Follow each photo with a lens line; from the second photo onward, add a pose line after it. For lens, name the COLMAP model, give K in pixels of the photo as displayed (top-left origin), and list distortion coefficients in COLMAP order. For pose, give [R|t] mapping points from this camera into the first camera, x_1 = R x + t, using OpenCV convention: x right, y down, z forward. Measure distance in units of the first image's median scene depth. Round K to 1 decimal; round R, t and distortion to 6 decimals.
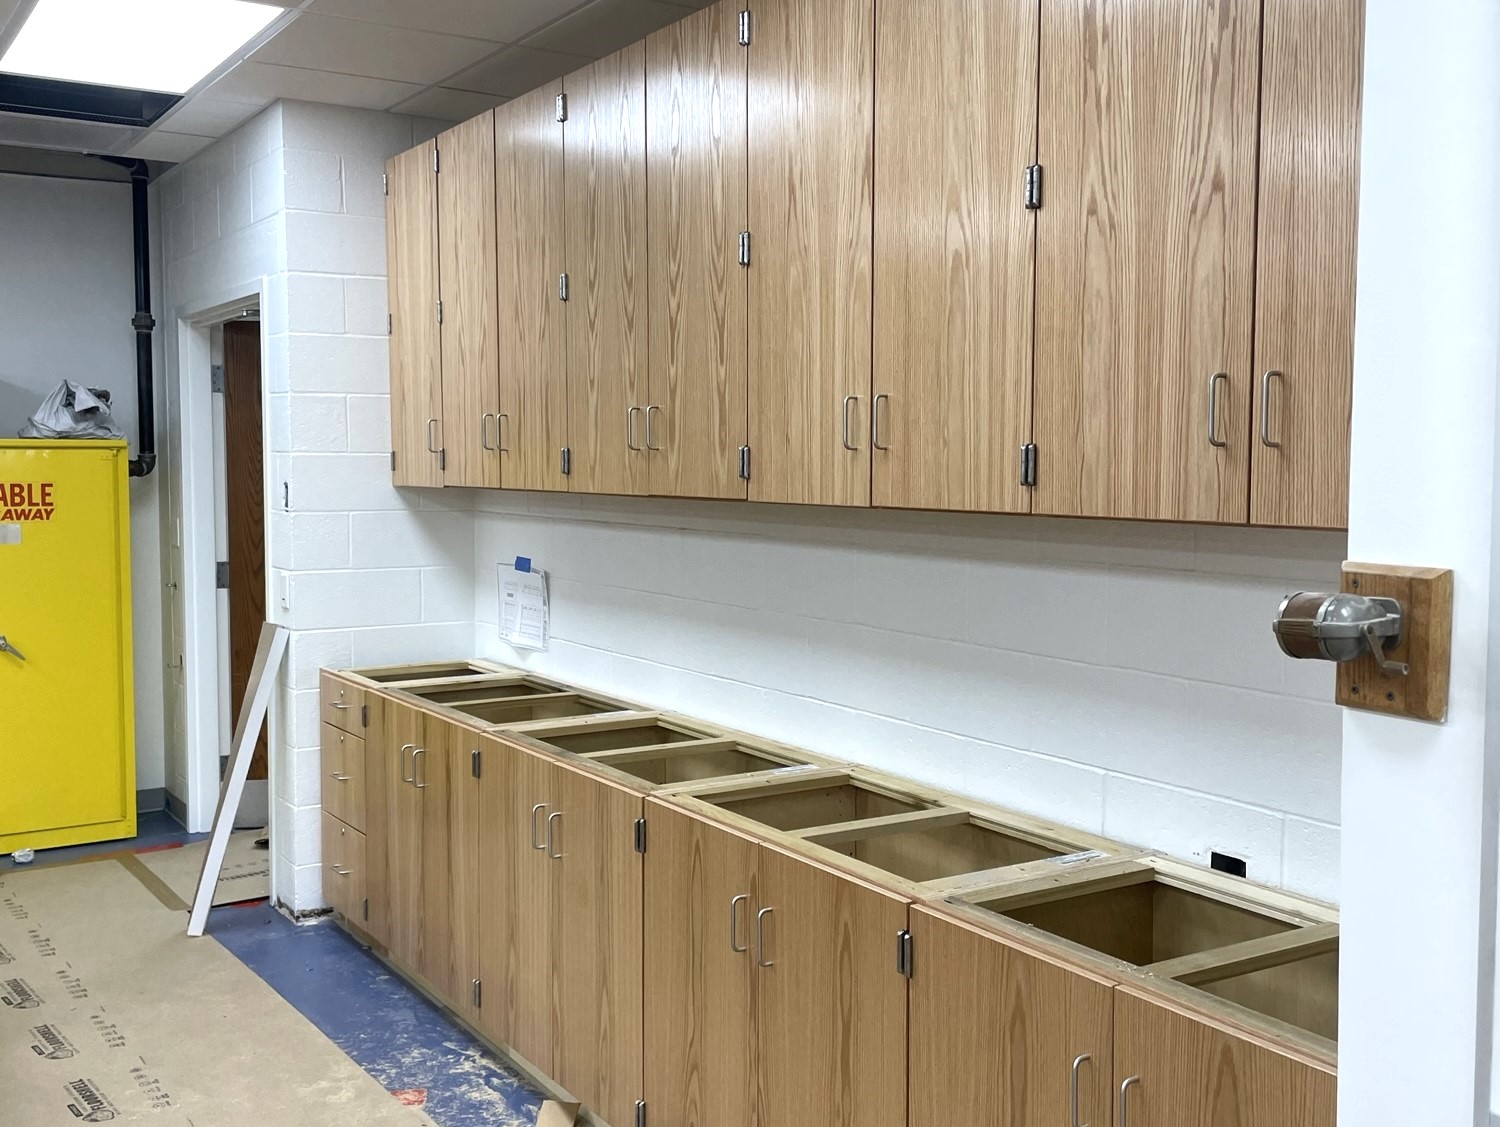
lens RADIAL K [[1549.2, 0, 750.9], [0, 1549.2, 565.4], [0, 0, 1]] dist [0.009212, 0.000000]
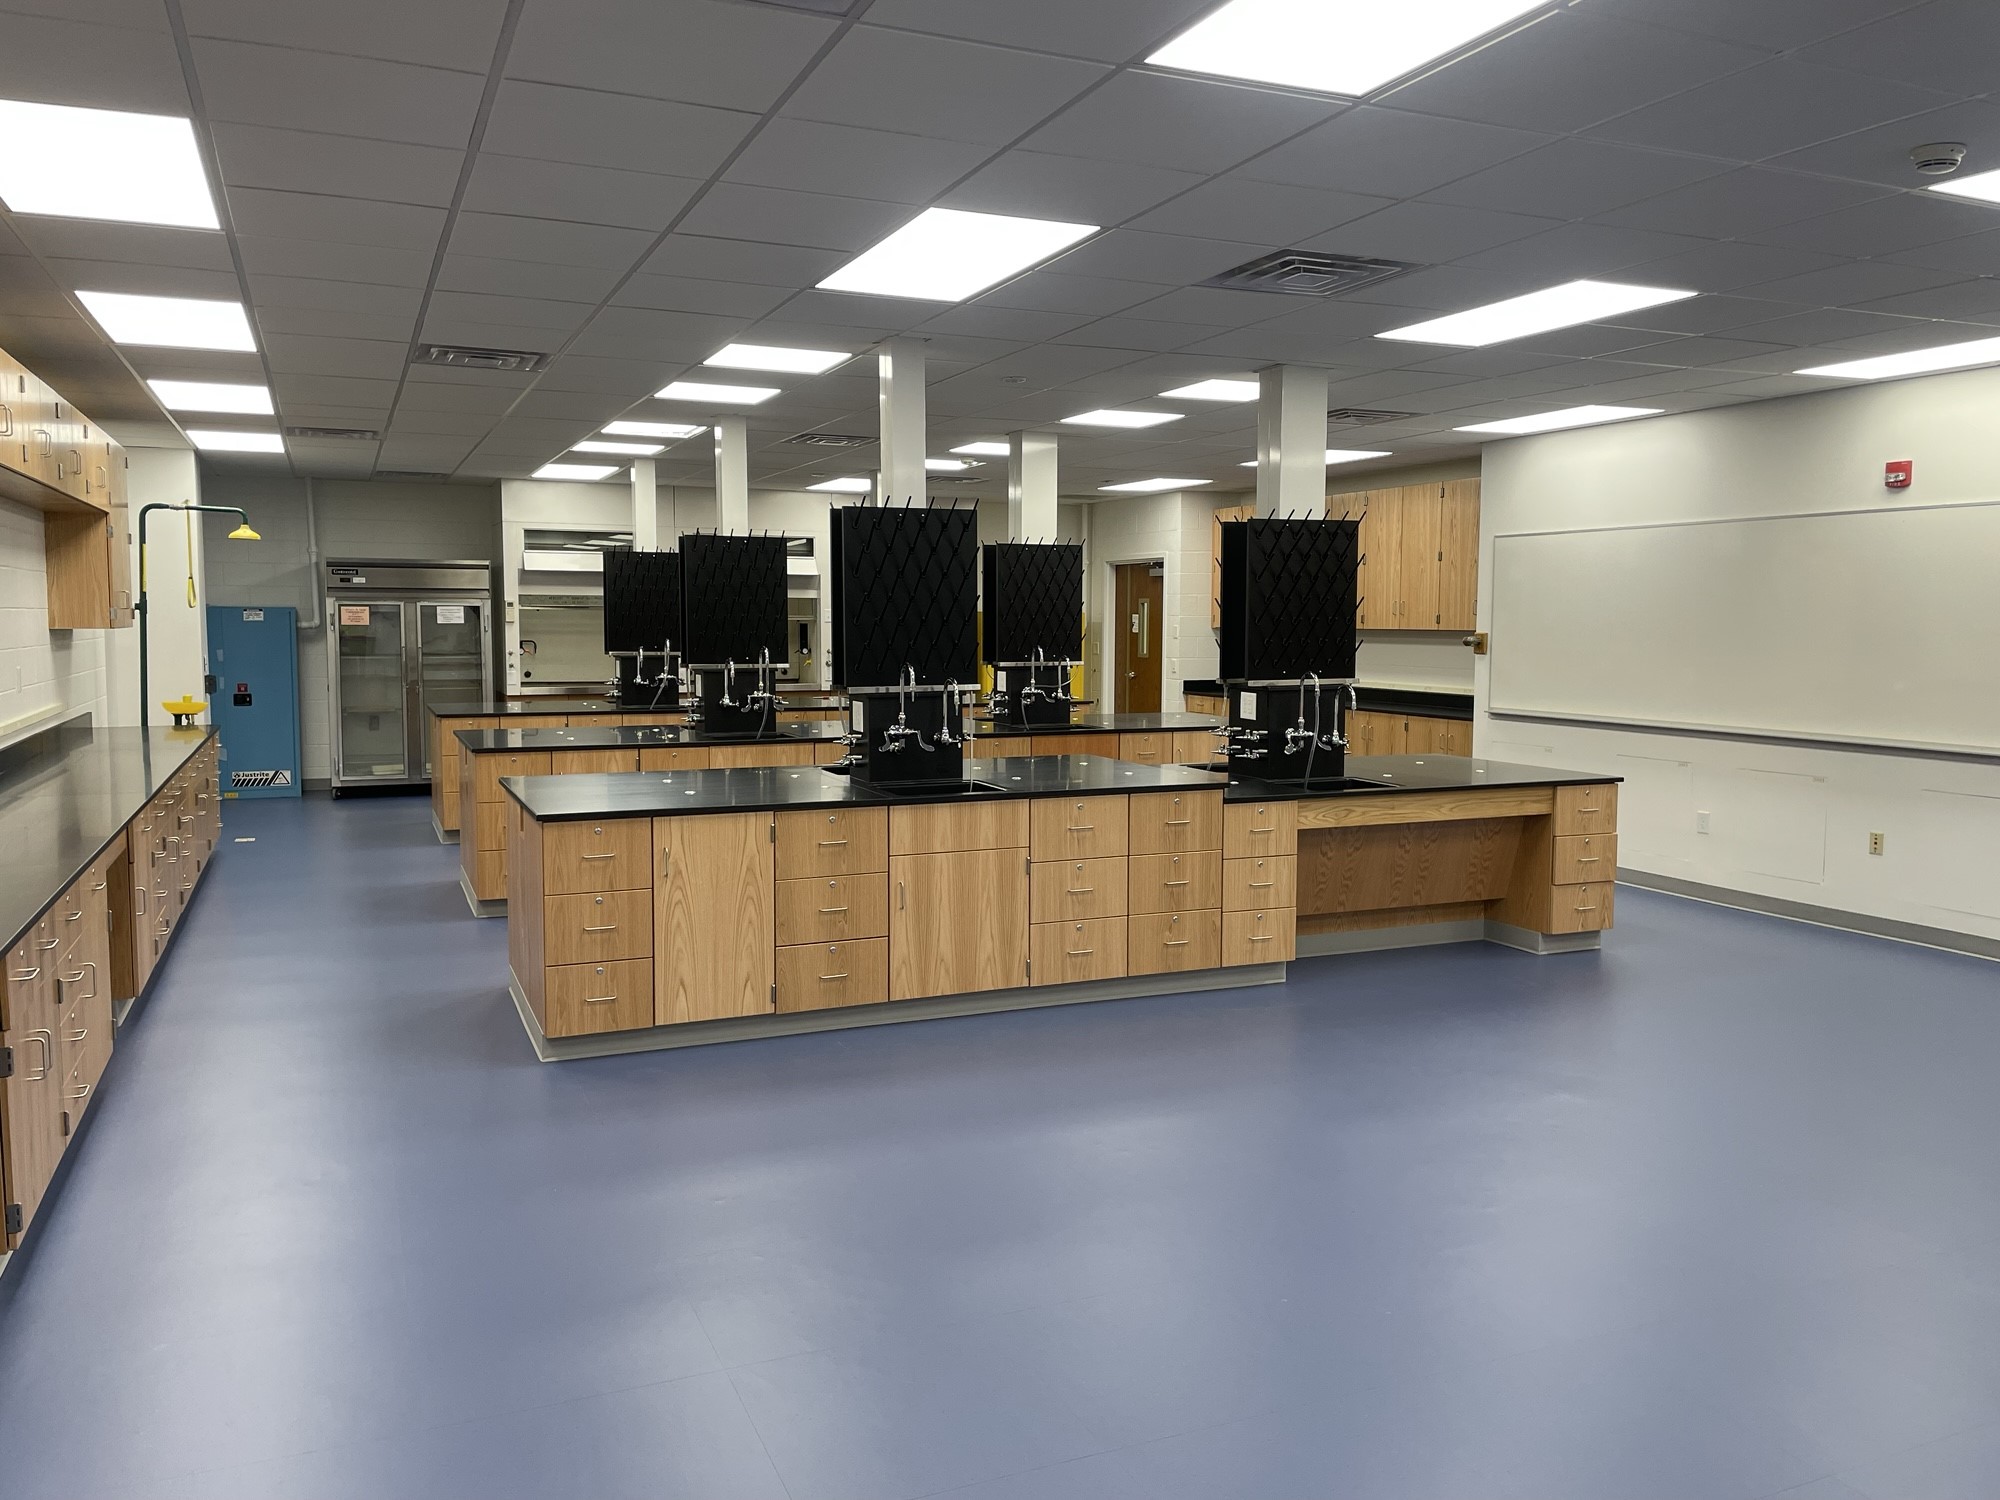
lens RADIAL K [[1509.0, 0, 997.3], [0, 1509.0, 749.6], [0, 0, 1]] dist [0.004737, -0.012714]
pose [[0.988312, 0.005641, -0.152340, -0.411441], [-0.001735, 0.999667, 0.025764, 0.202051], [0.152434, -0.025198, 0.987992, -3.510728]]
